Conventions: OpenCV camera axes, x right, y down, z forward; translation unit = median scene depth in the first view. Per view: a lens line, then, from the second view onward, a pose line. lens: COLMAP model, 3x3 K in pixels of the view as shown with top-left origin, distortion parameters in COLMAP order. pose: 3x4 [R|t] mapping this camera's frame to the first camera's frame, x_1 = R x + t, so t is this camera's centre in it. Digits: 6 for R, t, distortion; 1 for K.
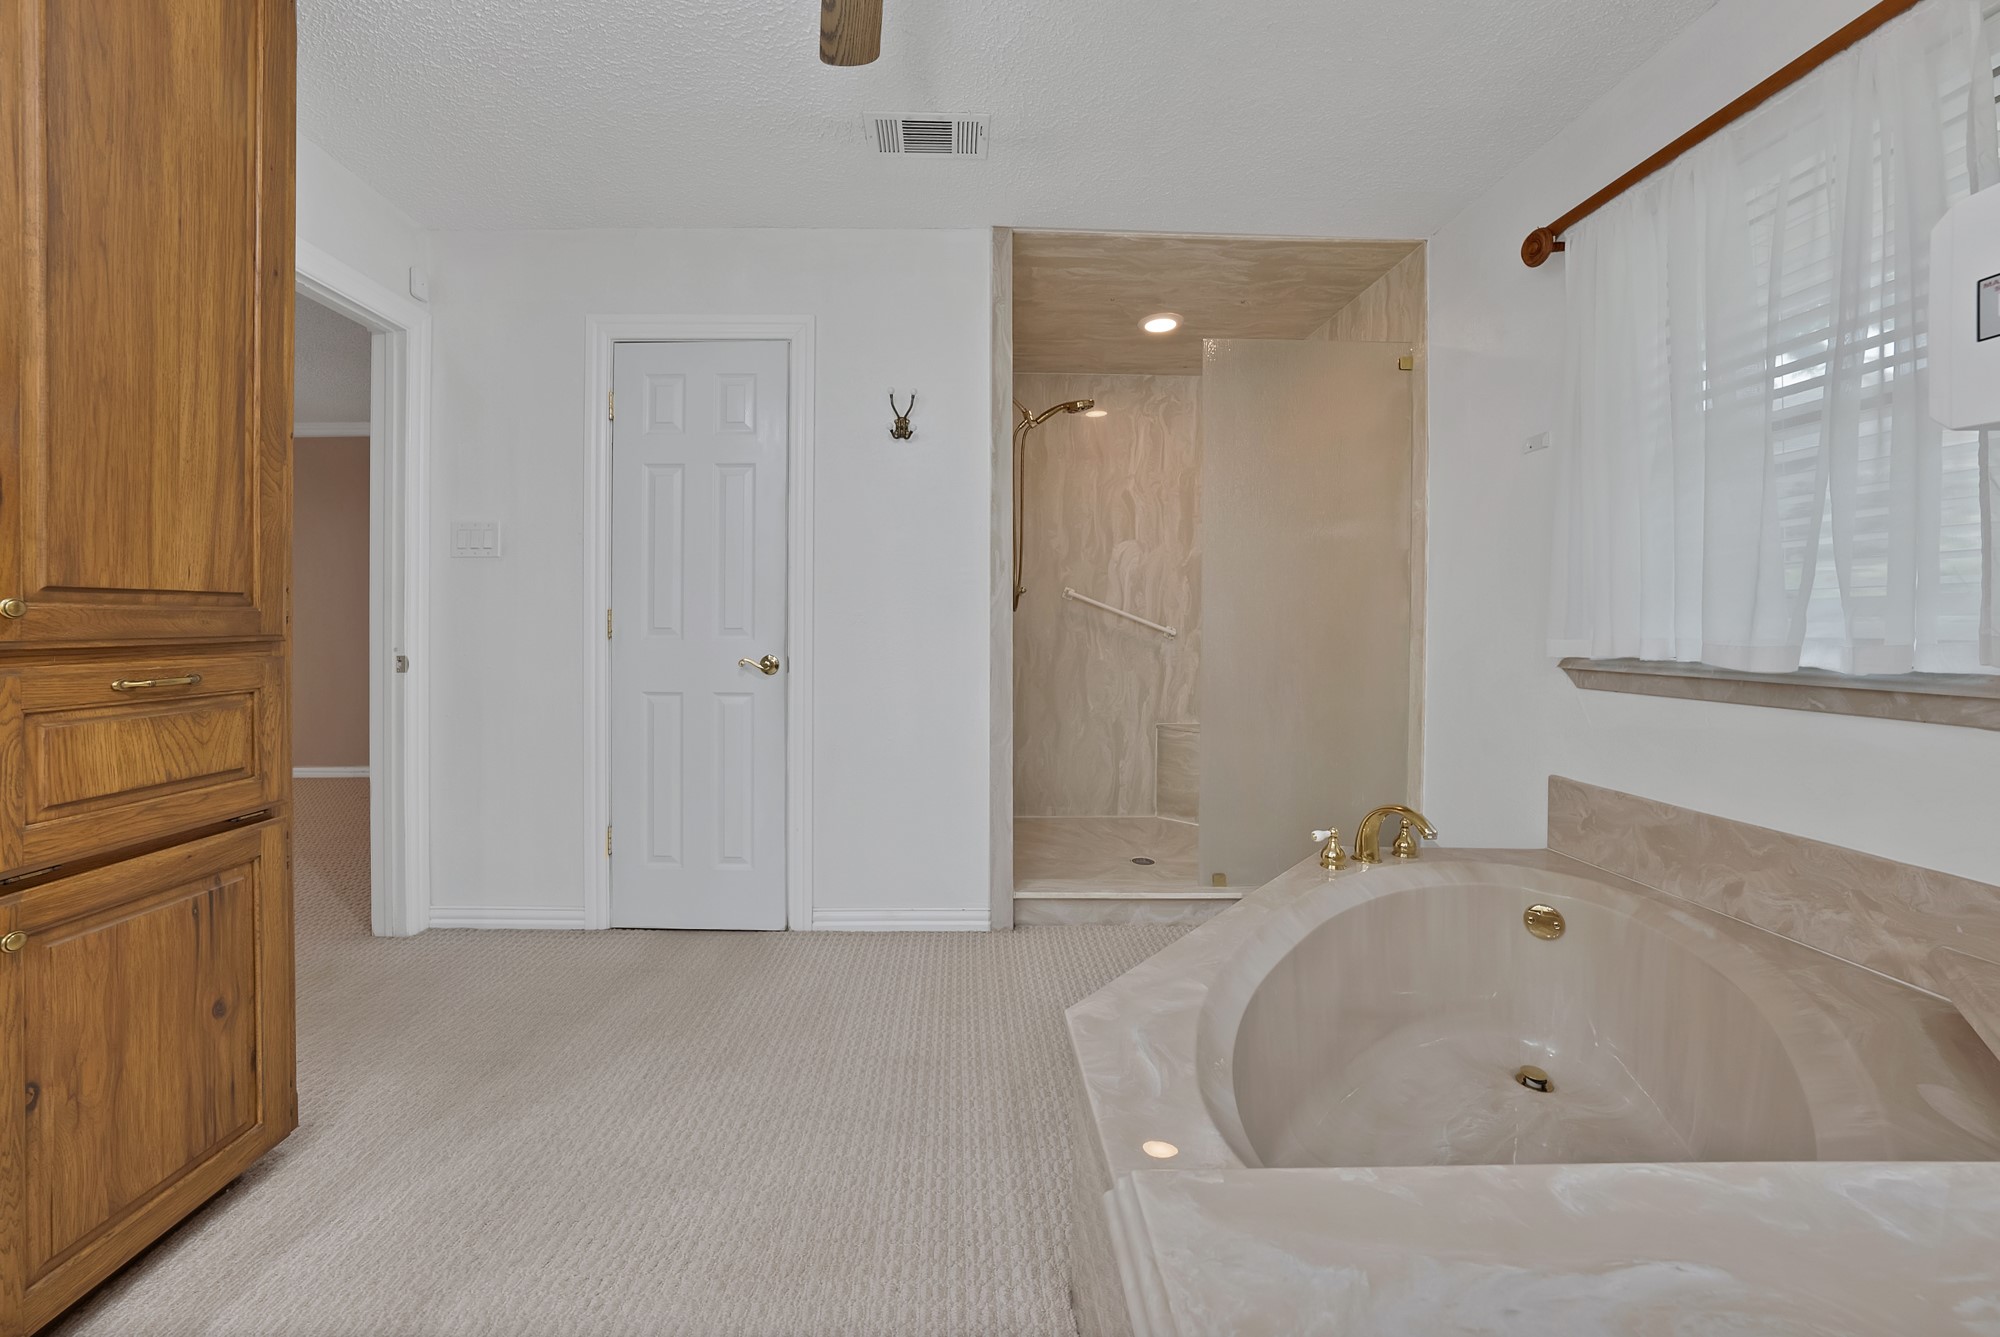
lens RADIAL K [[732.4, 0, 963.5], [0, 732.4, 625.1], [0, 0, 1]] dist [-0.003163, 0.000353]
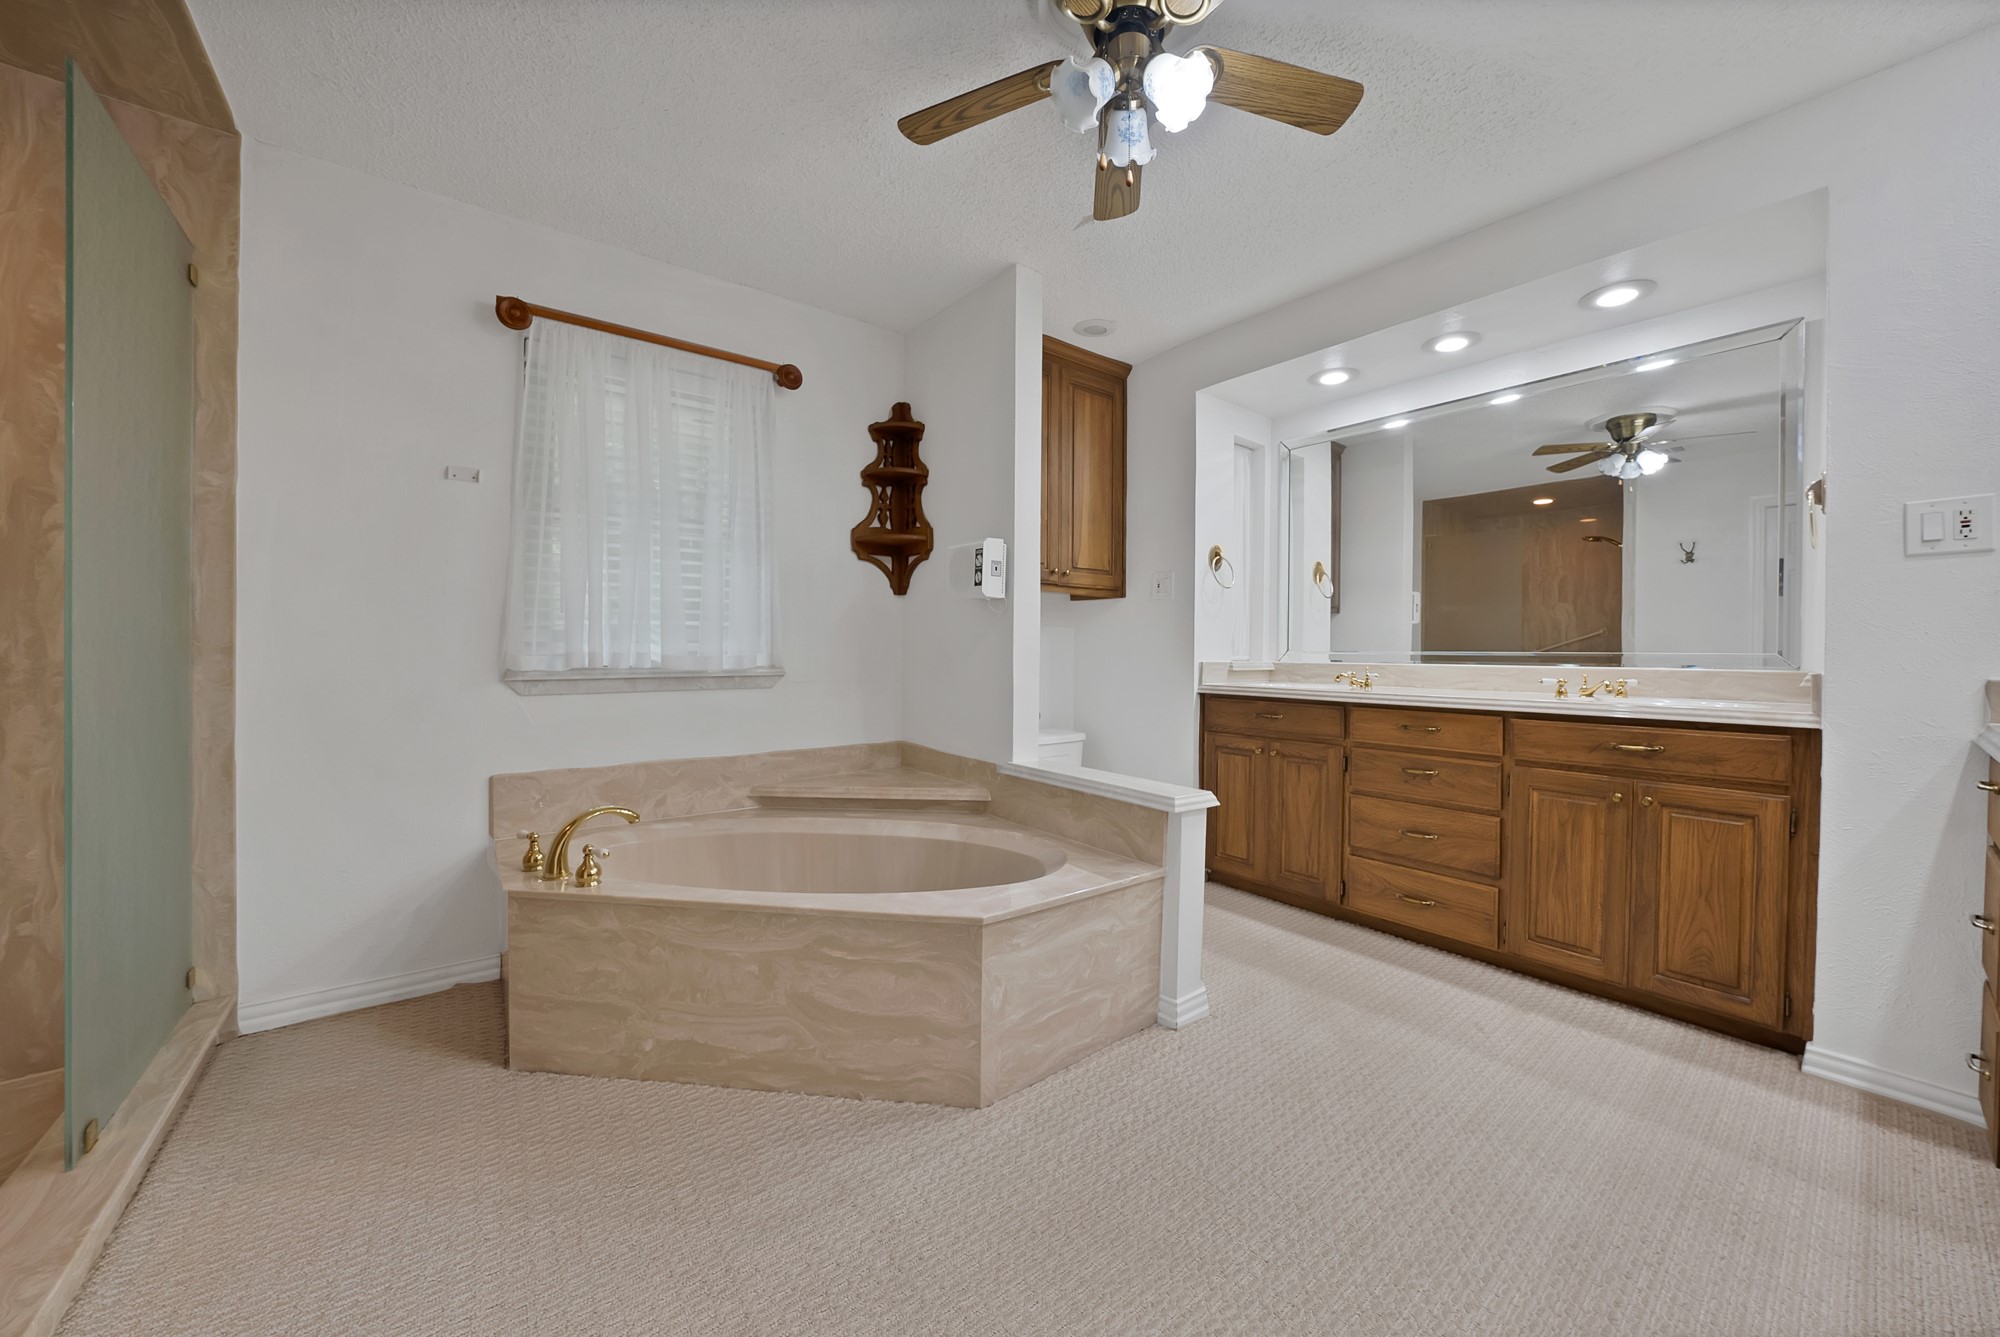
lens RADIAL K [[732.4, 0, 1015.3], [0, 732.4, 654.7], [0, 0, 1]] dist [-0.003163, 0.000353]
pose [[-0.613599, -0.012919, 0.789512, -0.974026], [-0.005247, 0.999911, 0.012285, -0.003300], [-0.789600, 0.003396, -0.613612, 1.743720]]
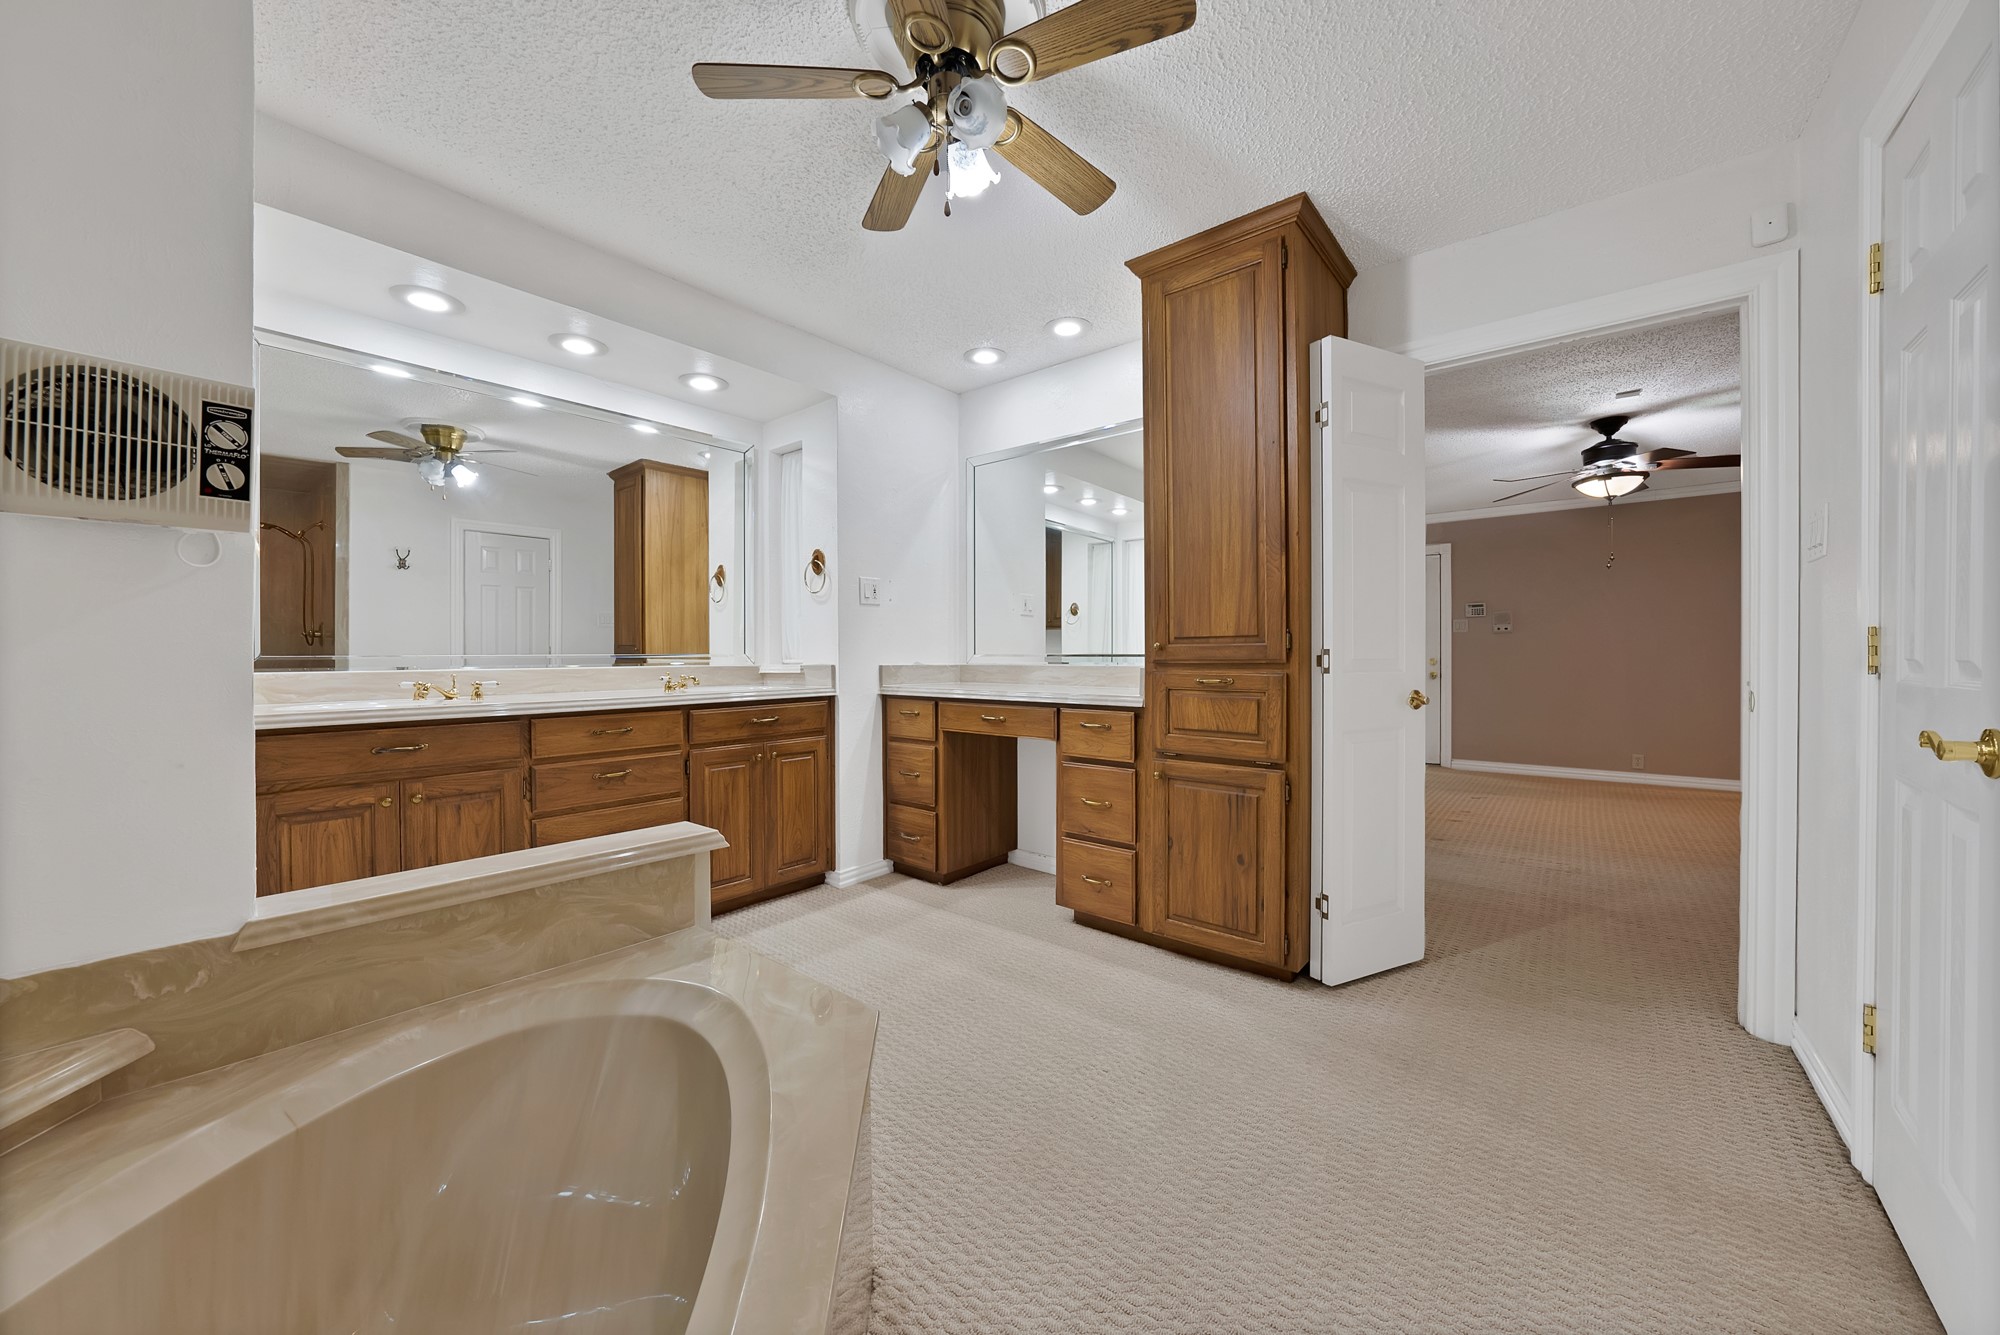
lens RADIAL K [[732.4, 0, 1010.7], [0, 732.4, 652.9], [0, 0, 1]] dist [-0.003163, 0.000353]
pose [[-0.638616, -0.002323, -0.769522, 0.800340], [-0.002557, 0.999996, -0.000897, 0.001628], [0.769521, 0.001395, -0.638620, 1.757321]]
